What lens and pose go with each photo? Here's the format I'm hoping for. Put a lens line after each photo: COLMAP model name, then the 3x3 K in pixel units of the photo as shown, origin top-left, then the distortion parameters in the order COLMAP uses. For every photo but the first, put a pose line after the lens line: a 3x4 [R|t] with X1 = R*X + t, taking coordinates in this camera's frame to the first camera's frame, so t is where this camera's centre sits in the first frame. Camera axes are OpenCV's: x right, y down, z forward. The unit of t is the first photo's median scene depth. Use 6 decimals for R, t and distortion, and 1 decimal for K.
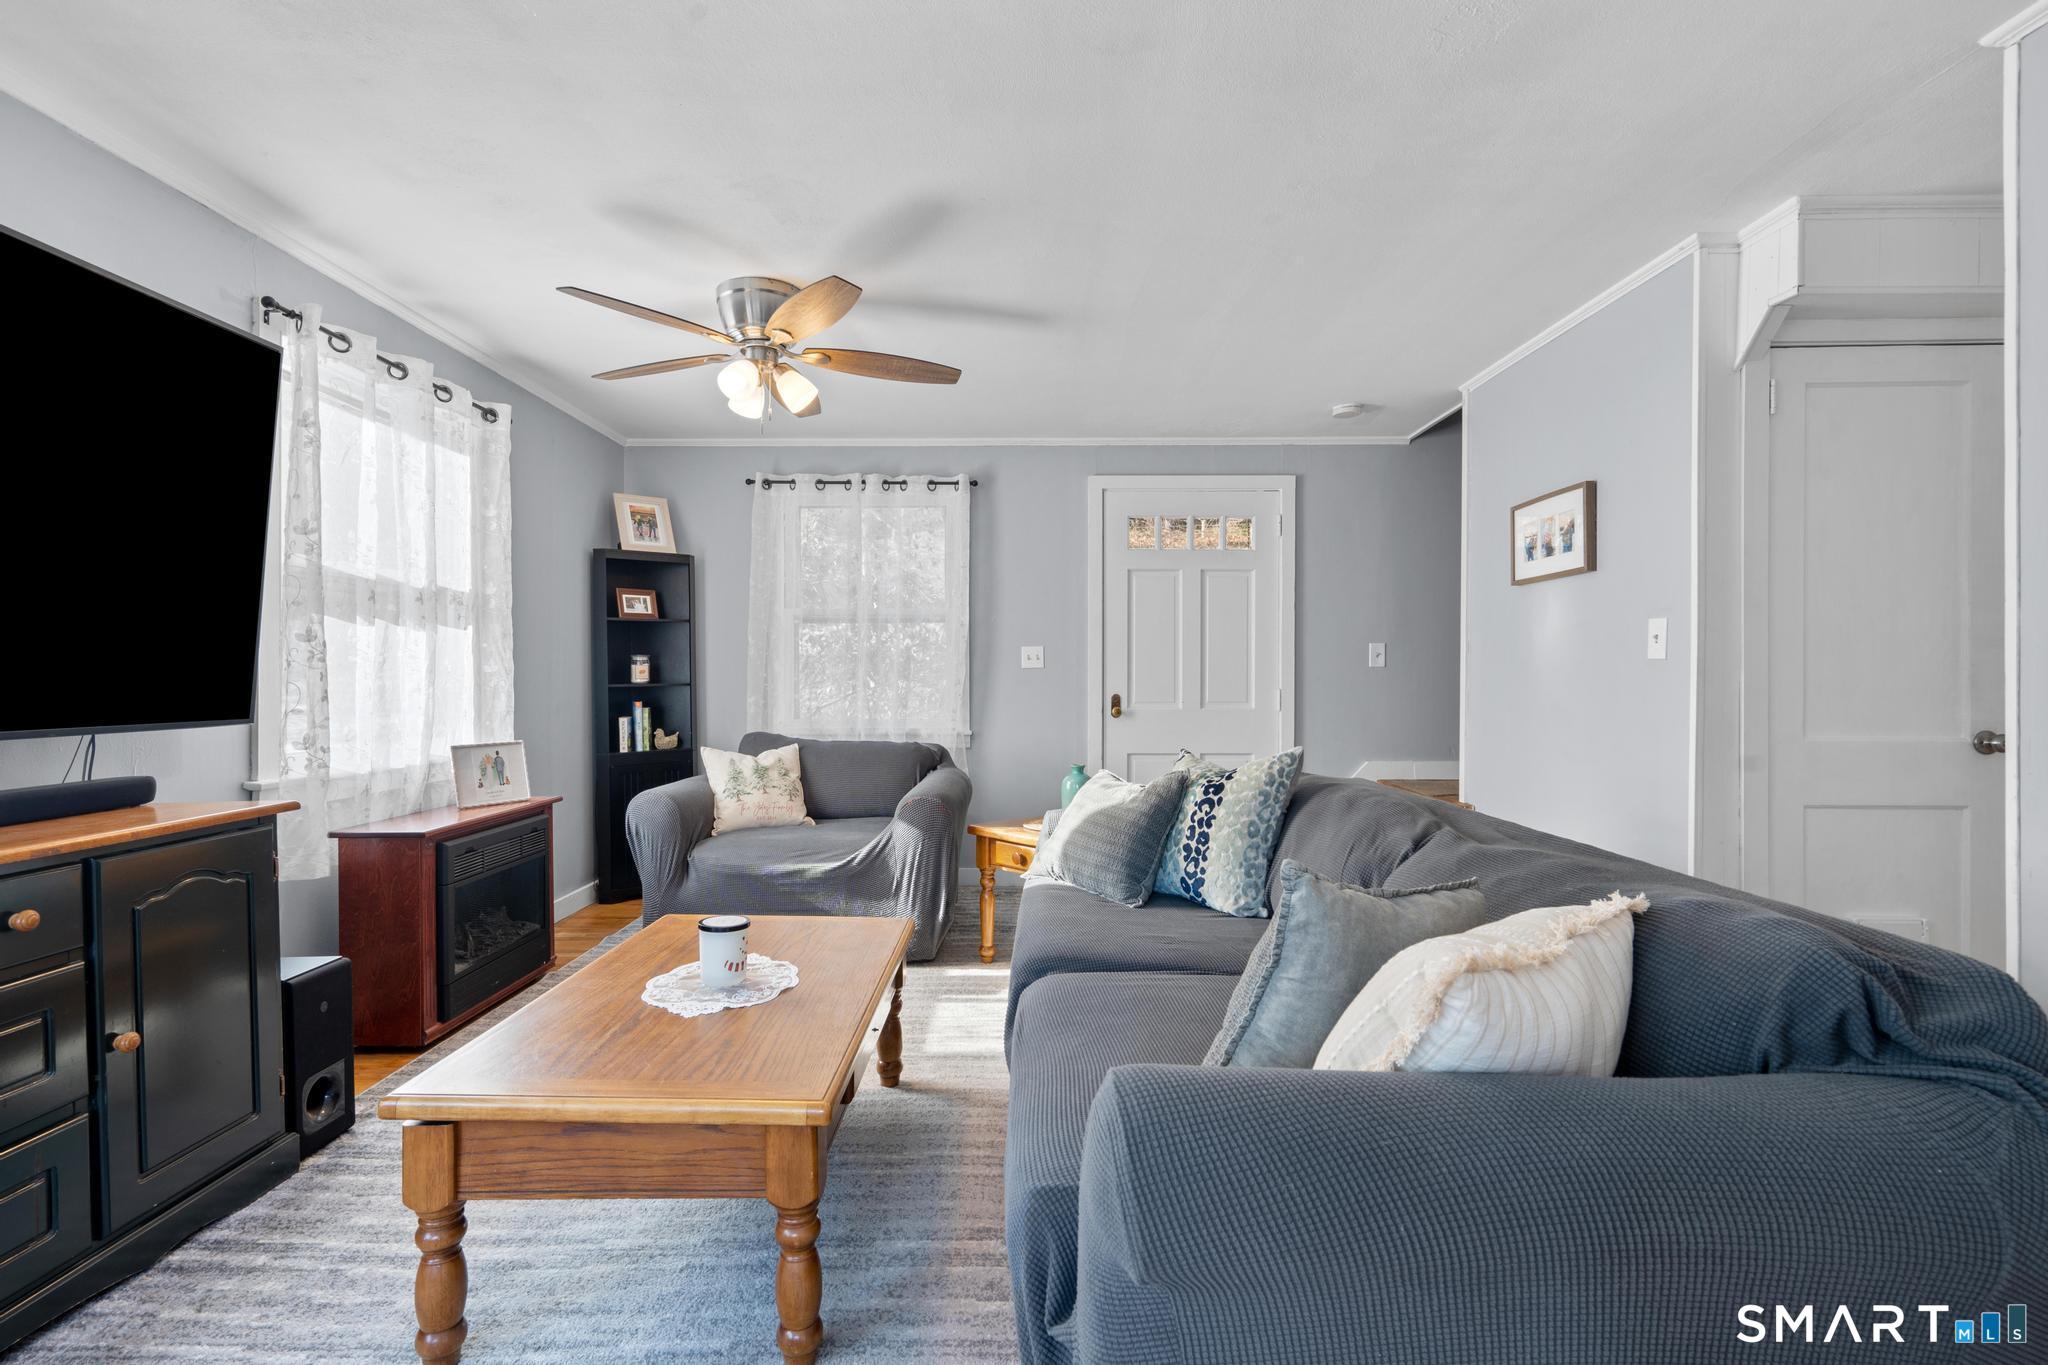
lens RADIAL K [[953.6, 0, 1013.3], [0, 953.6, 684.5], [0, 0, 1]] dist [-0.003264, 0.004630]
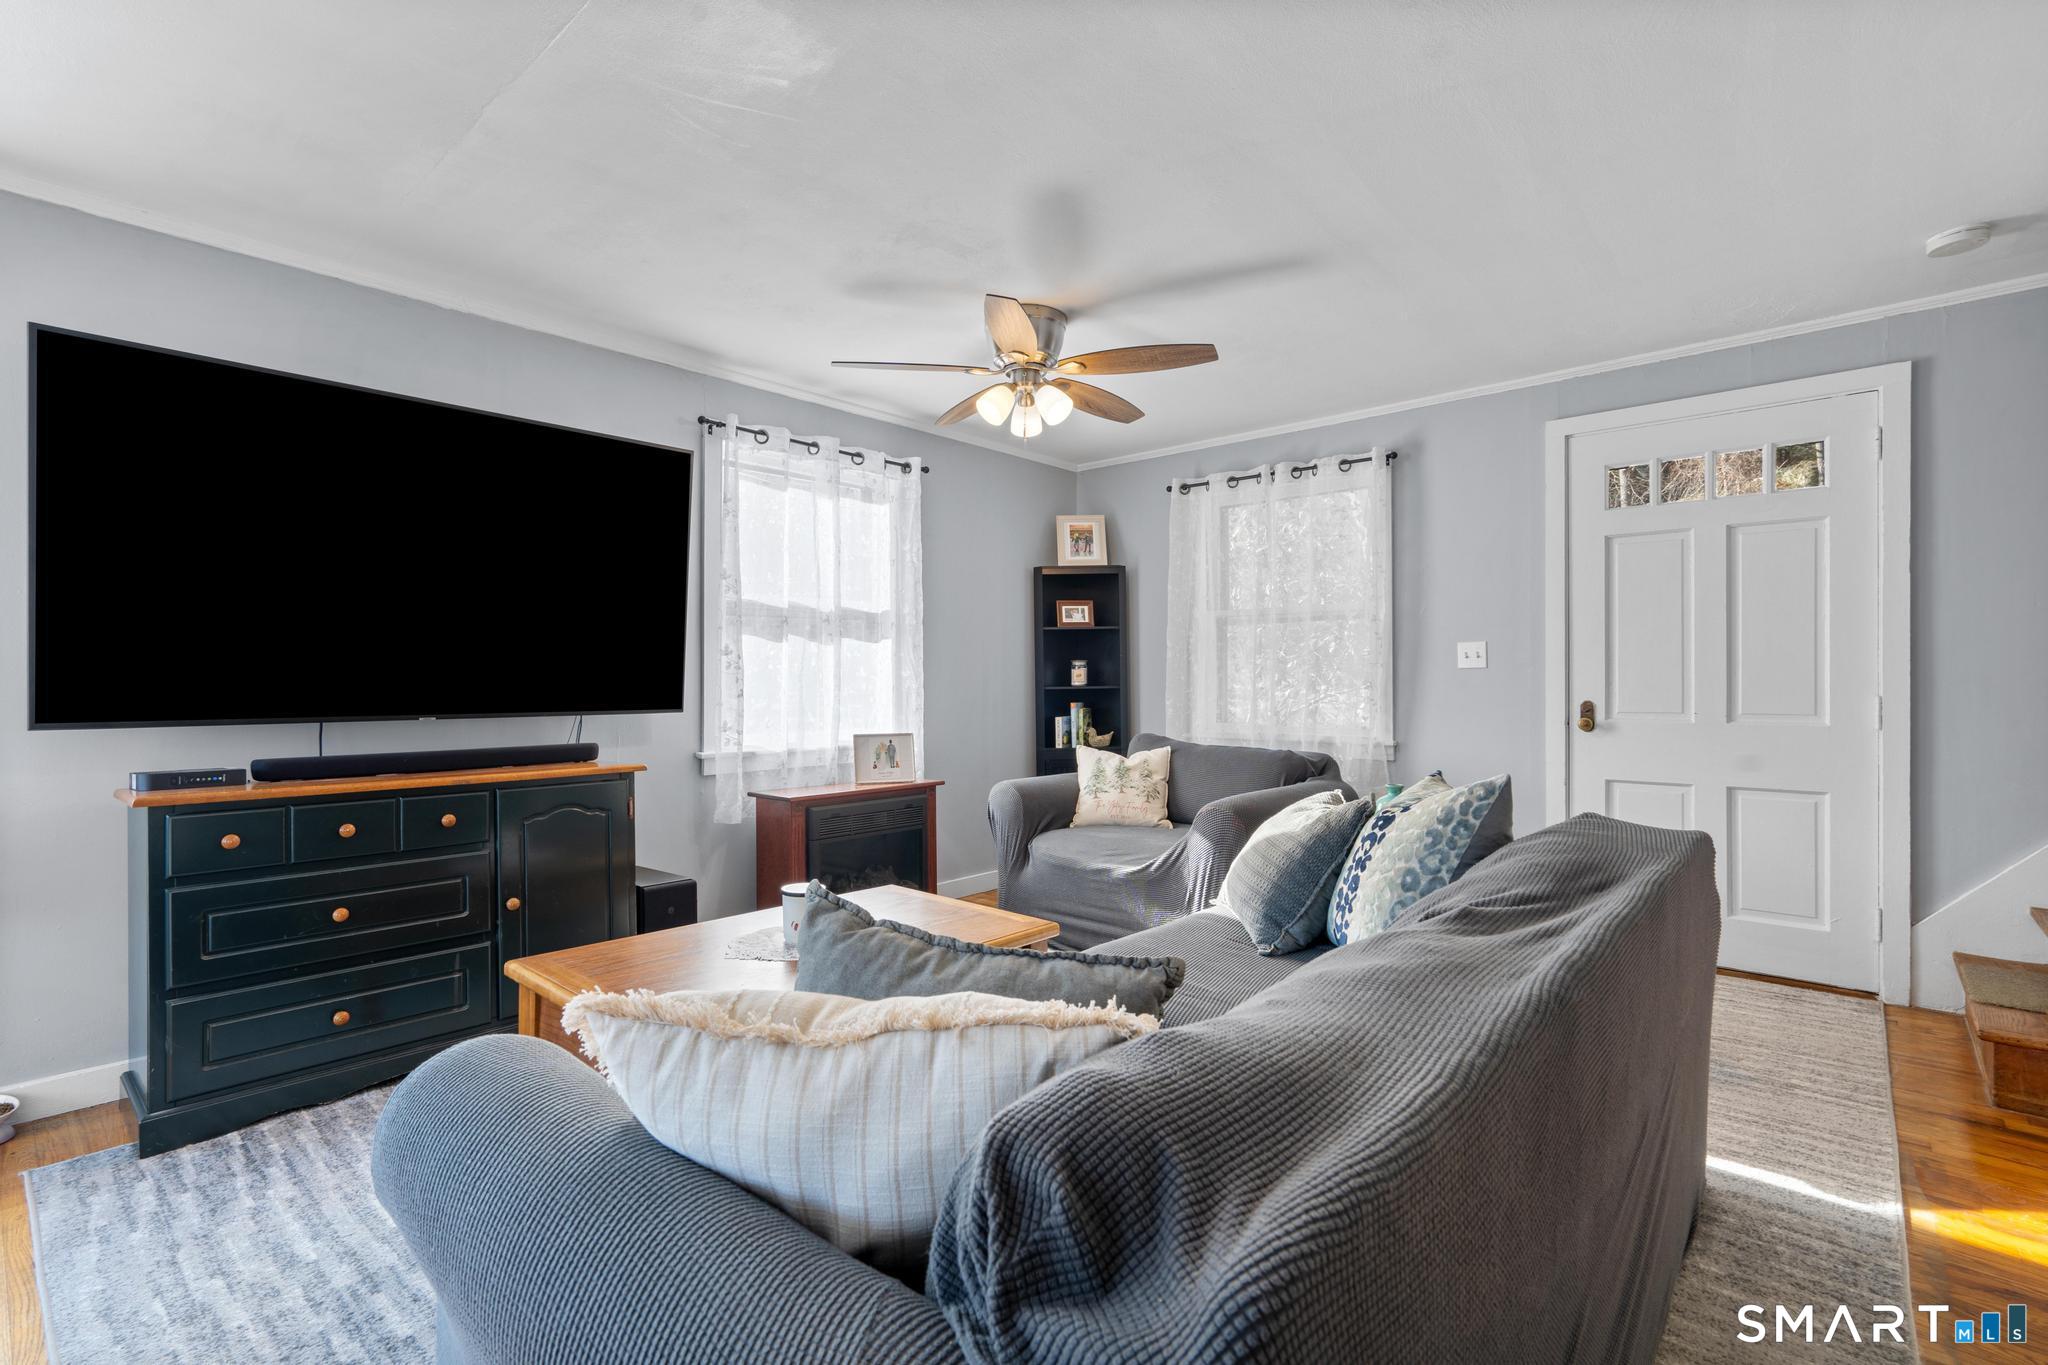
lens RADIAL K [[953.6, 0, 1014.6], [0, 953.6, 687.9], [0, 0, 1]] dist [-0.003264, 0.004630]
pose [[0.745588, 0.002531, -0.666402, 0.369308], [-0.003798, 0.999993, -0.000452, 0.002034], [0.666396, 0.002868, 0.745592, 0.168248]]
